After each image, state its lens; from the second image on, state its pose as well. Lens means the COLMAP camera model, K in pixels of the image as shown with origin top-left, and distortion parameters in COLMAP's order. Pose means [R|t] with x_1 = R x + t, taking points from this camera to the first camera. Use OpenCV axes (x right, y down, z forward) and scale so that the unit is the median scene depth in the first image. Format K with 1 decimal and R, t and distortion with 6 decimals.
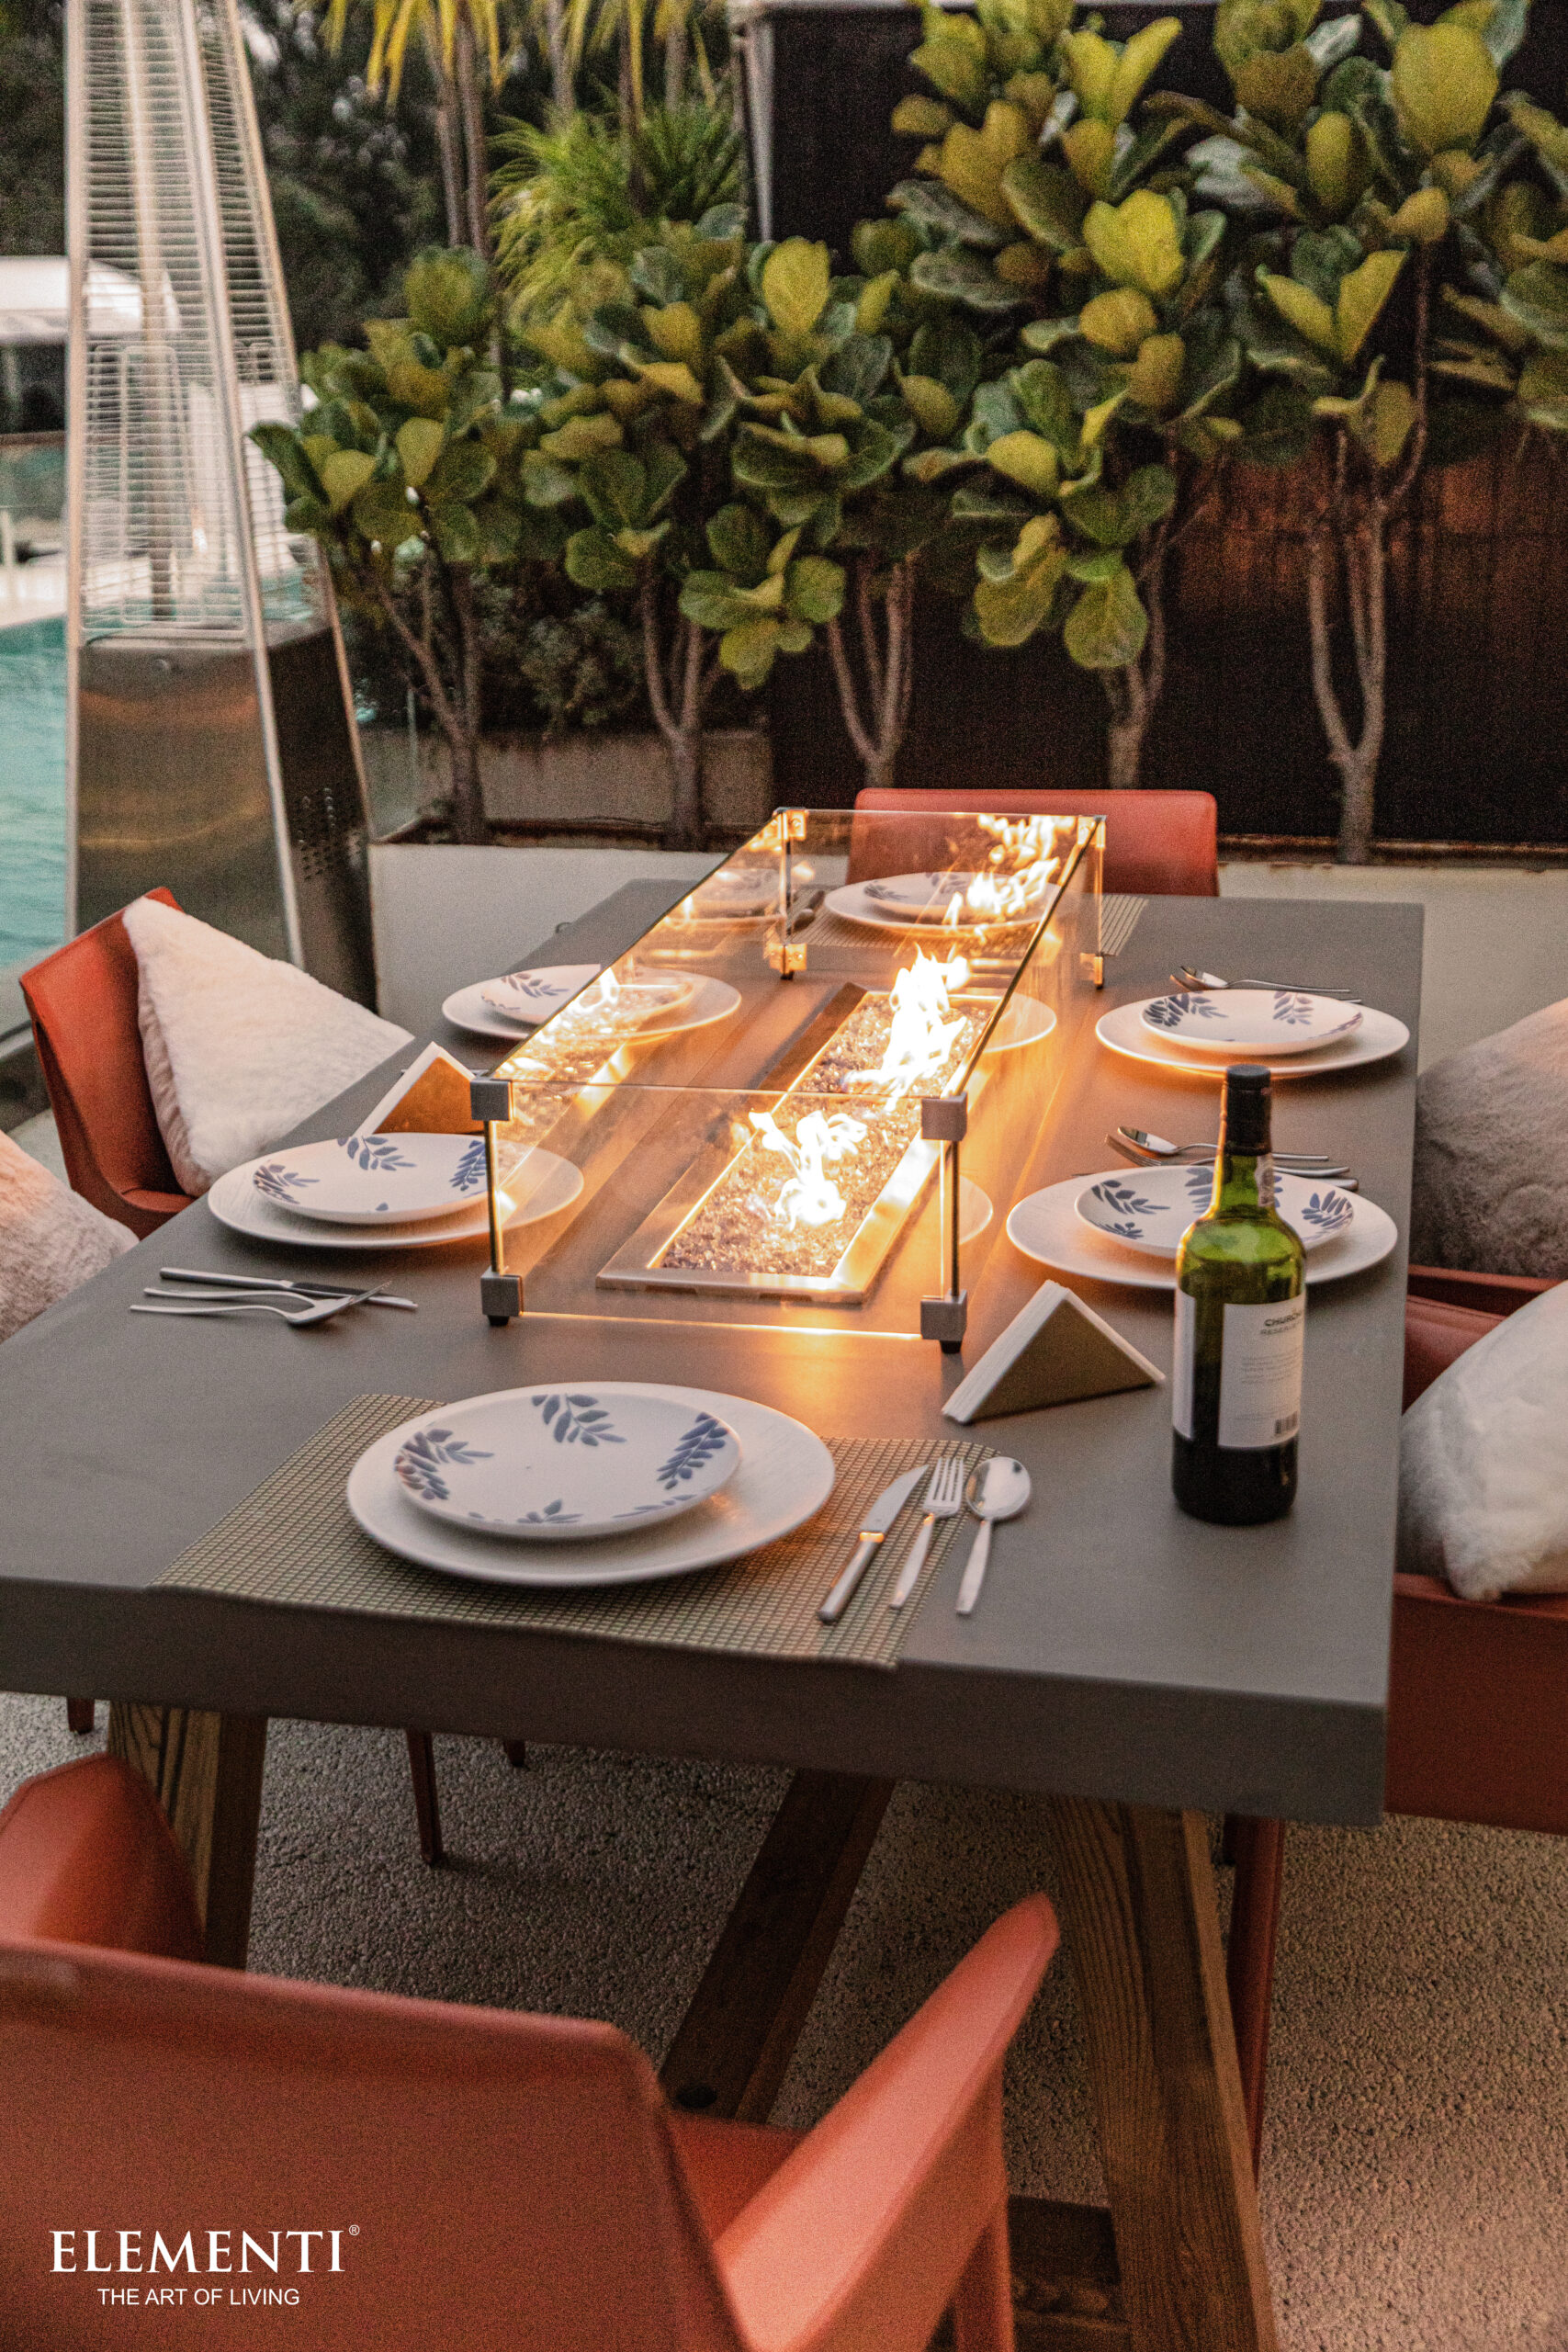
lens RADIAL K [[2825.4, 0, 784.0], [0, 2825.4, 1176.0], [0, 0, 1]] dist [0.067763, 0.060684]
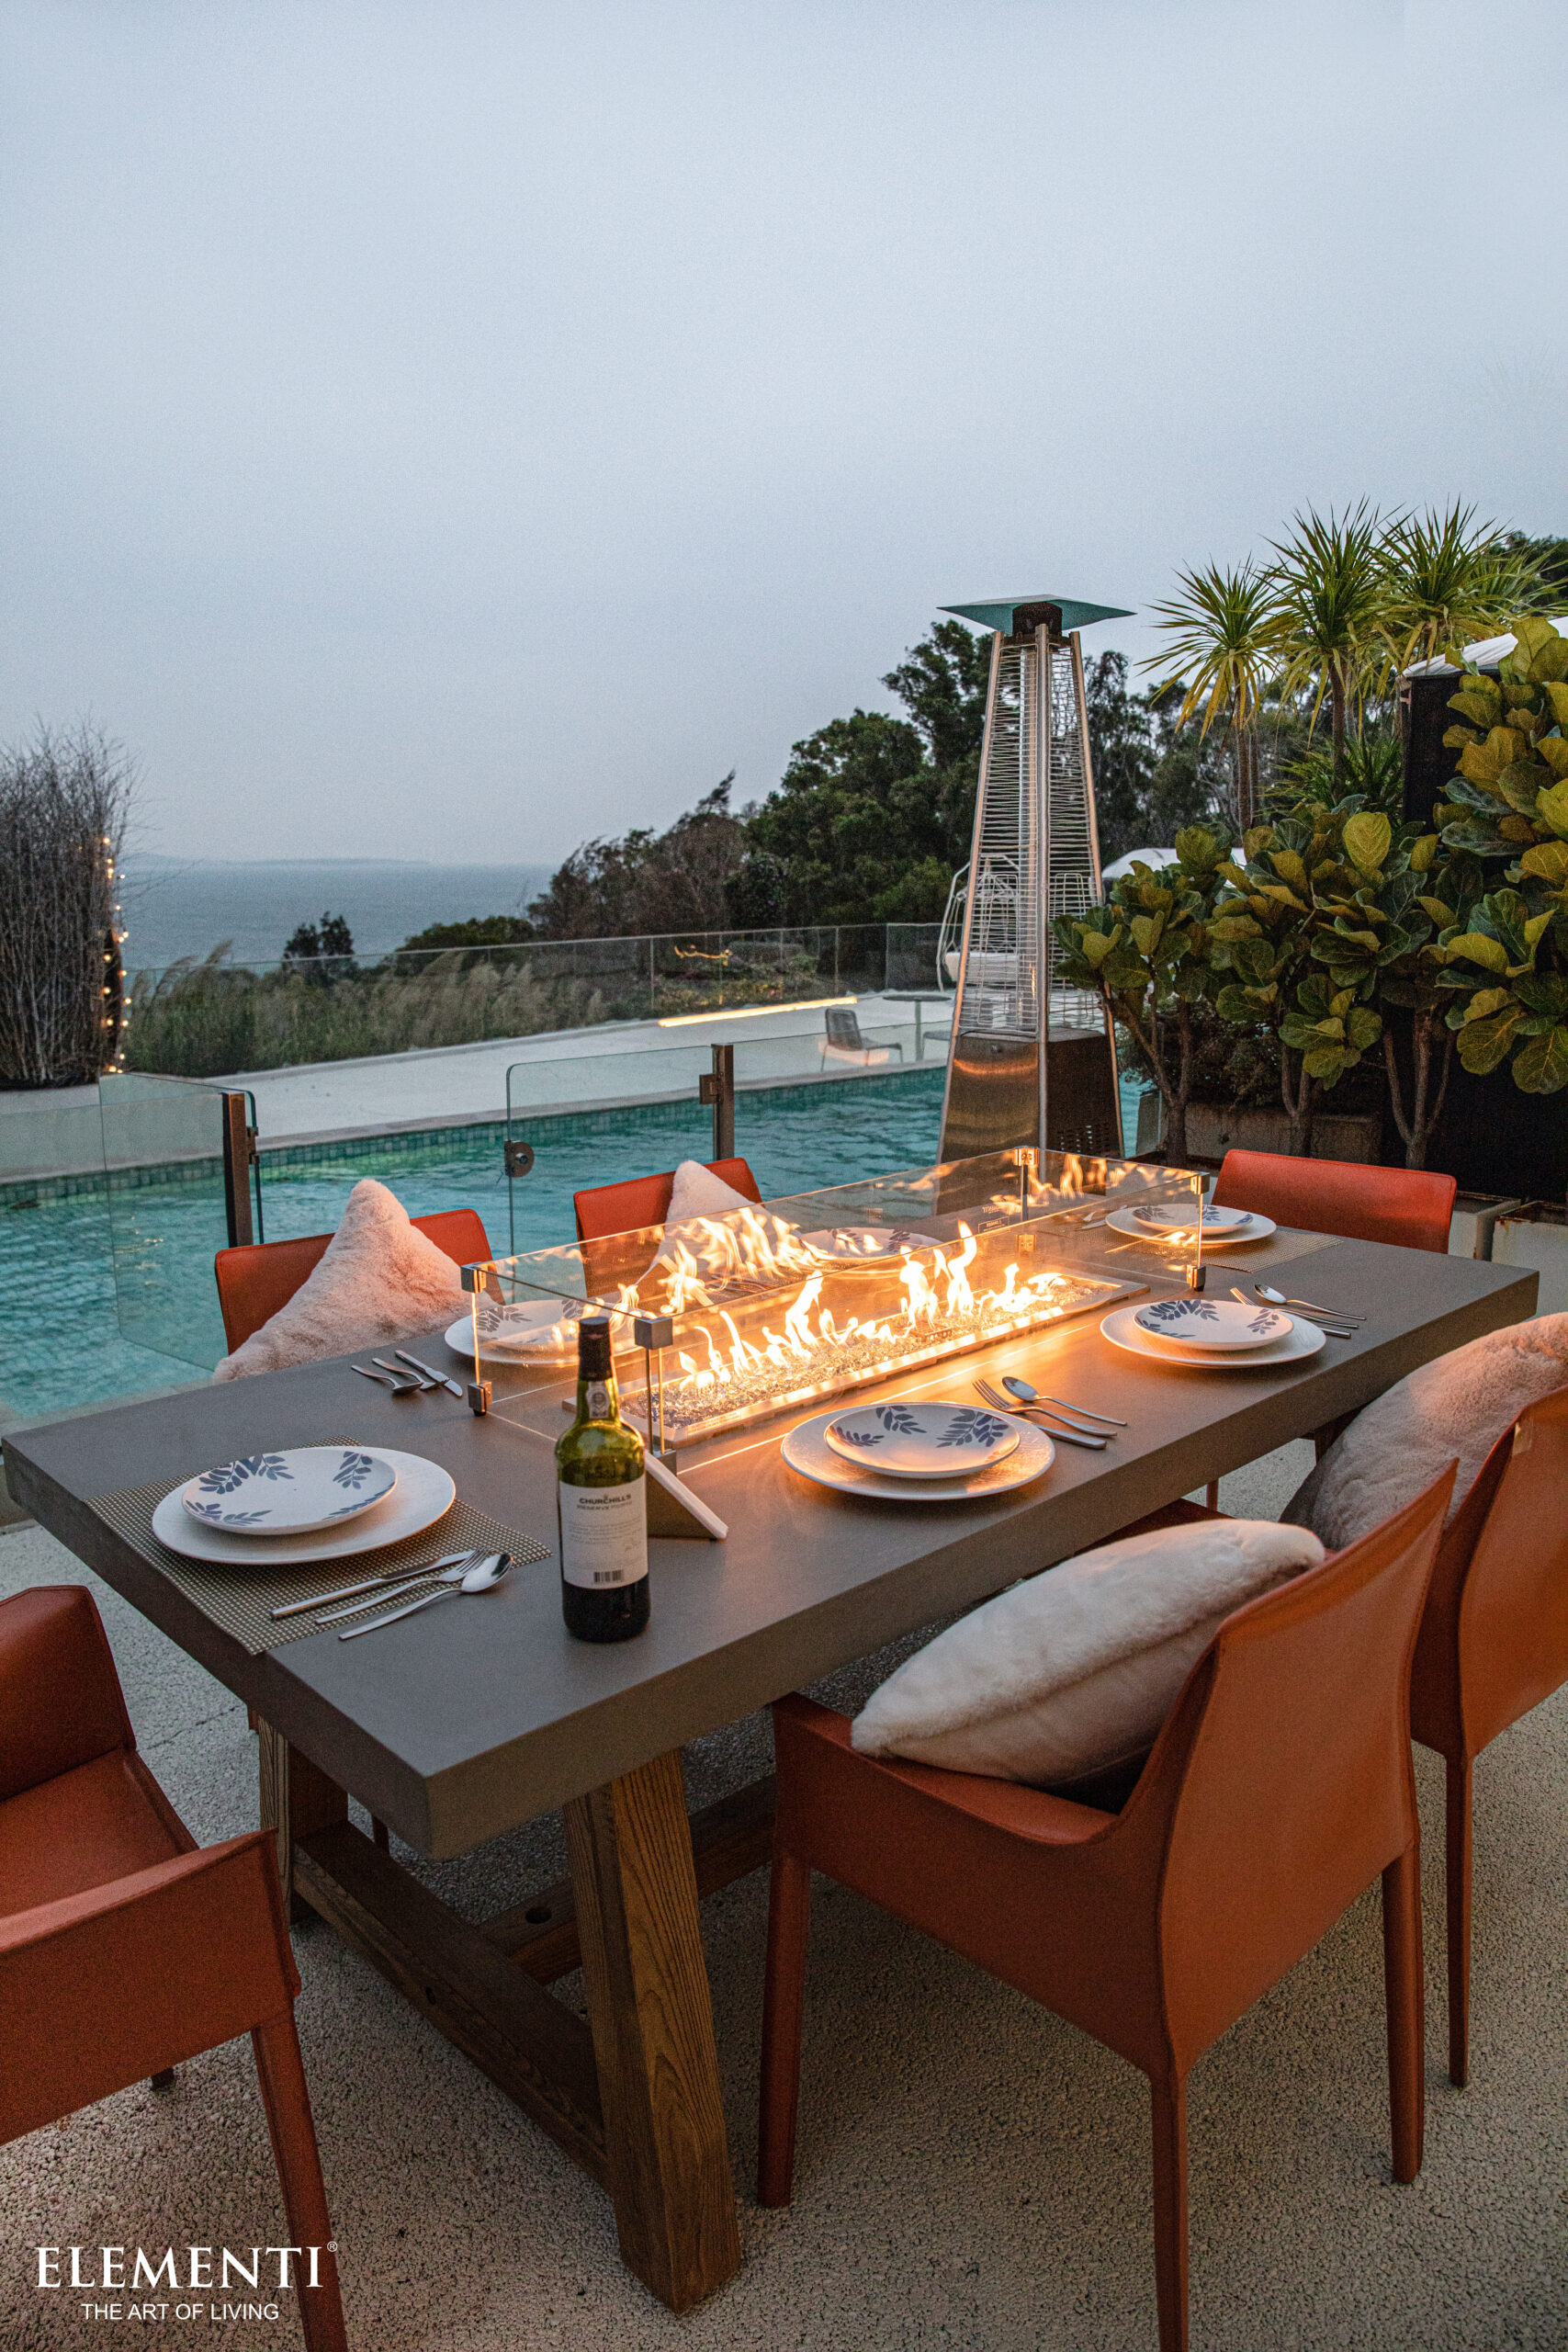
lens RADIAL K [[1585.8, 0, 784.0], [0, 1585.8, 1176.0], [0, 0, 1]] dist [-0.041515, 0.002033]
pose [[0.832053, 0.112050, -0.543261, 0.232144], [-0.167813, 0.984339, -0.053997, -0.028544], [0.528703, 0.136095, 0.837825, 0.125588]]
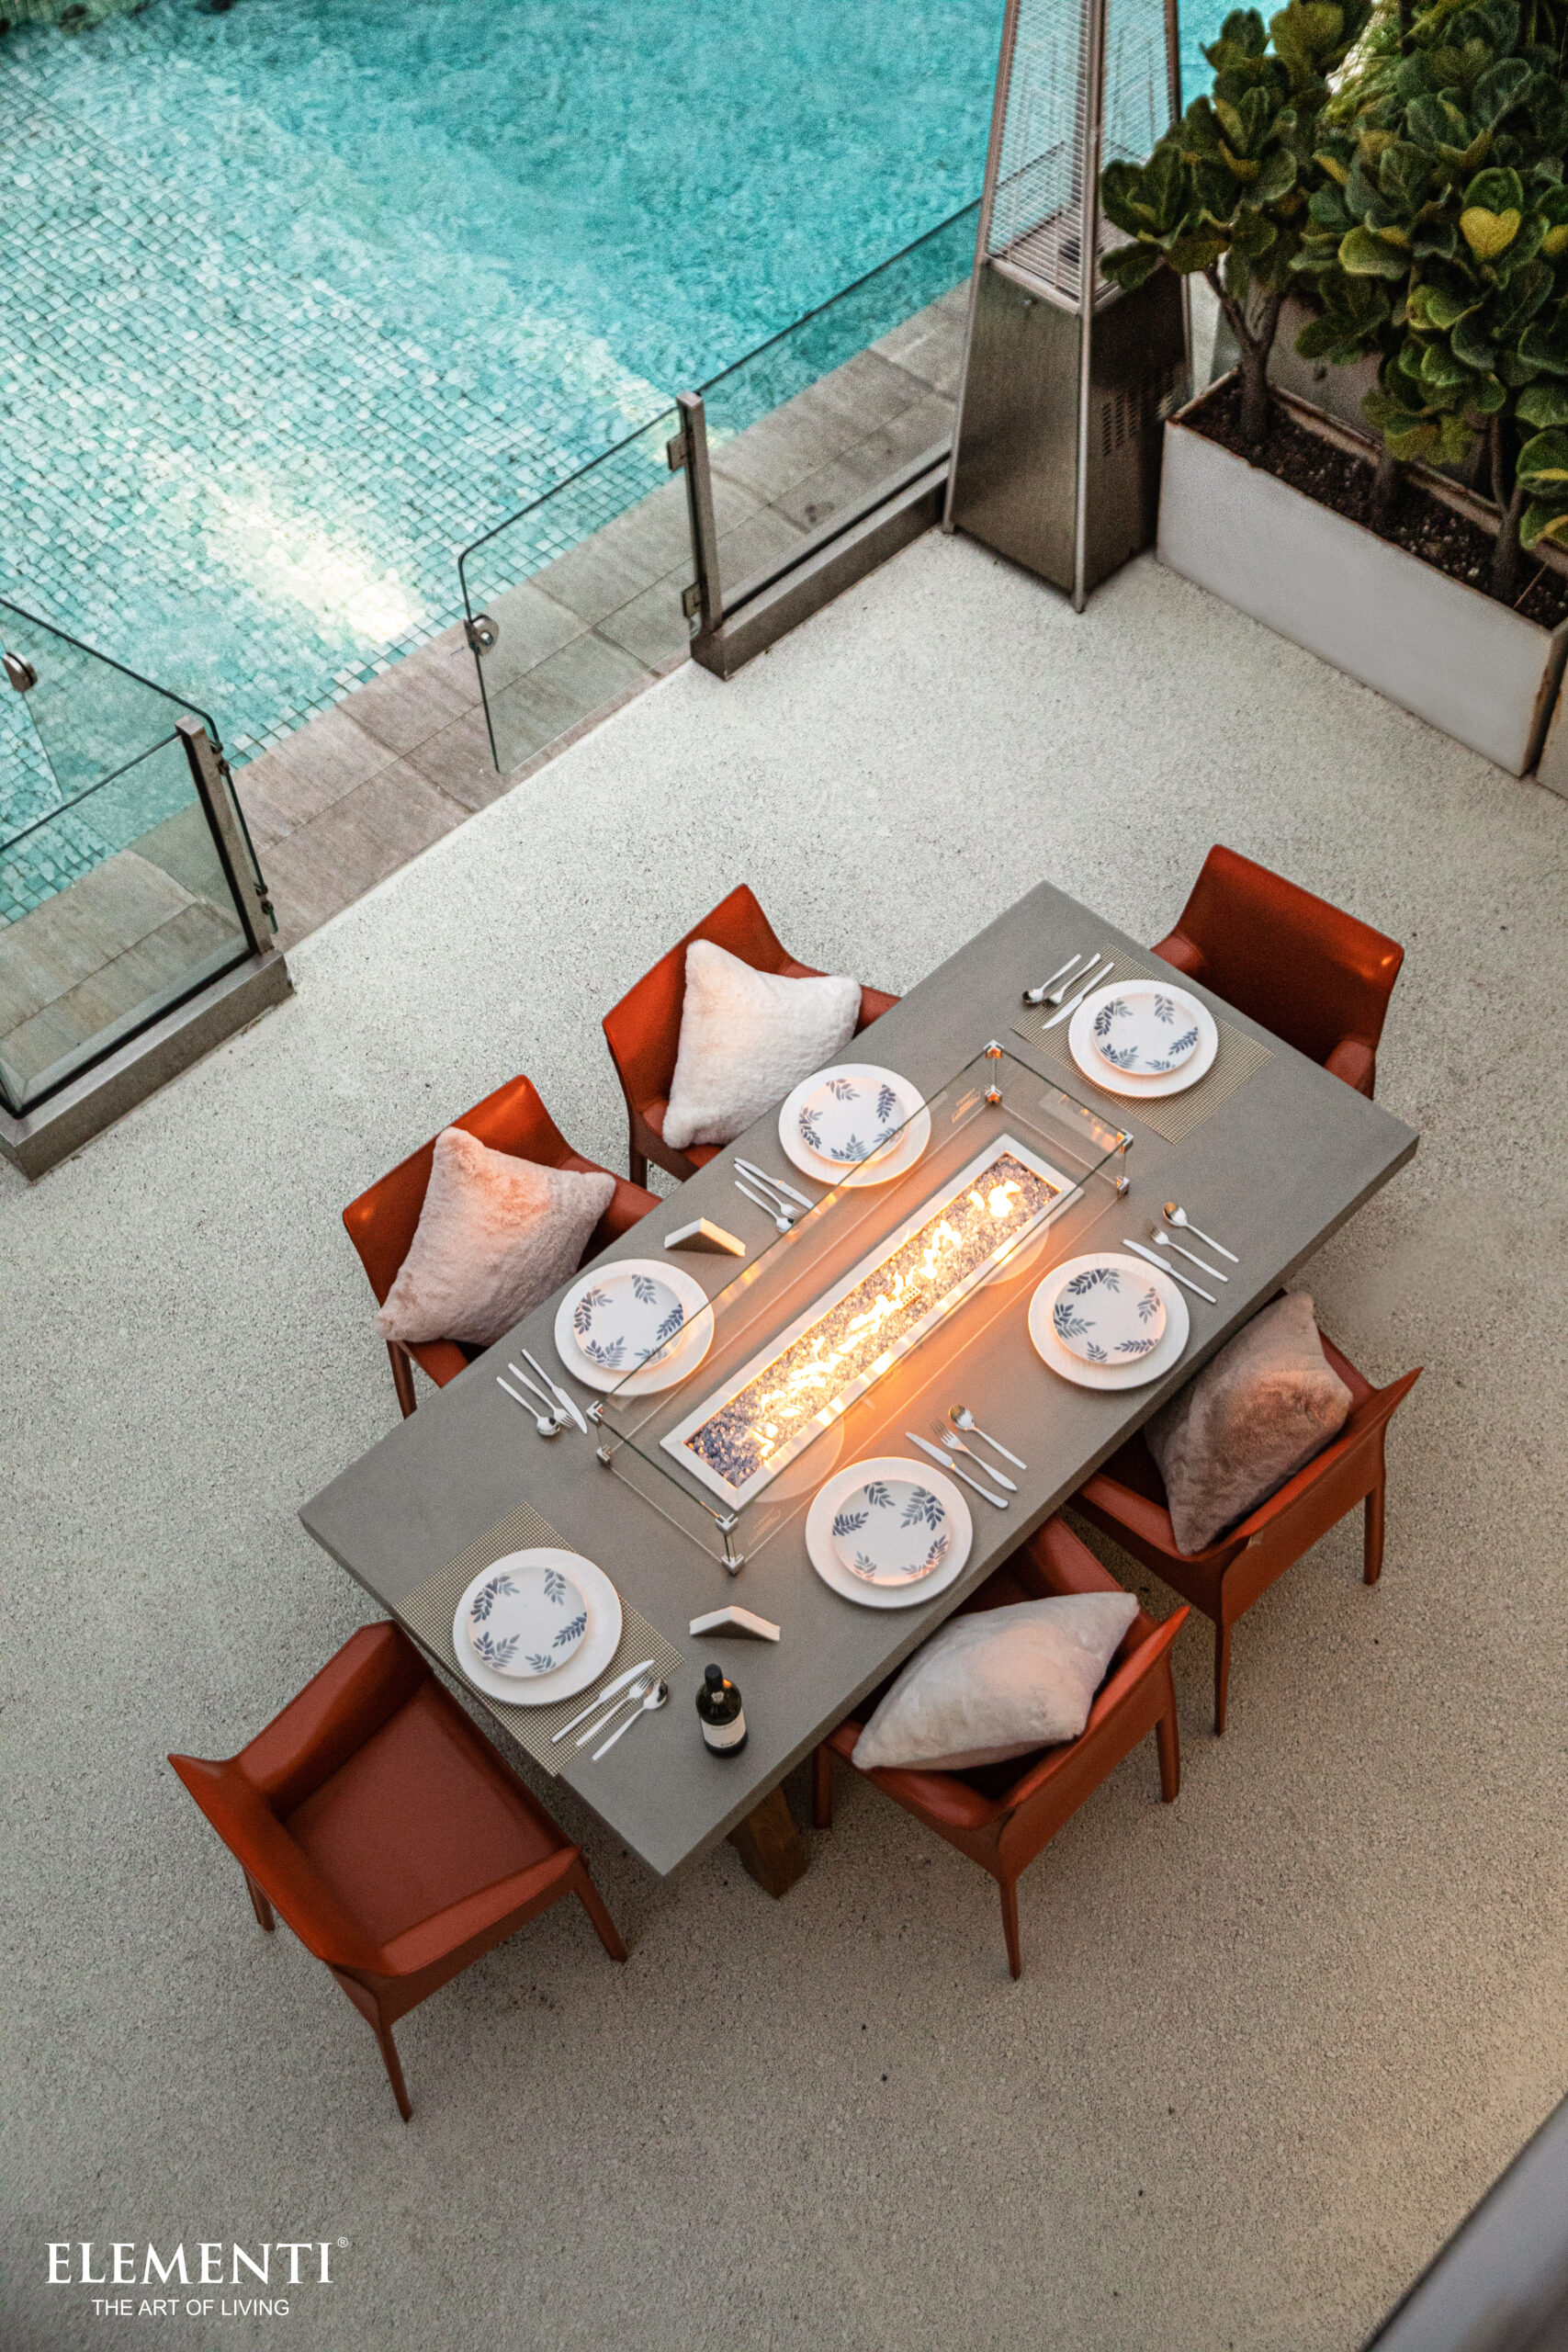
lens RADIAL K [[2614.1, 0, 784.0], [0, 2614.1, 1176.0], [0, 0, 1]] dist [-0.006697, -0.006112]
pose [[0.848178, 0.419246, -0.323769, 0.291232], [-0.124766, 0.752138, 0.647087, -0.732482], [0.514808, -0.508450, 0.690255, -0.174527]]
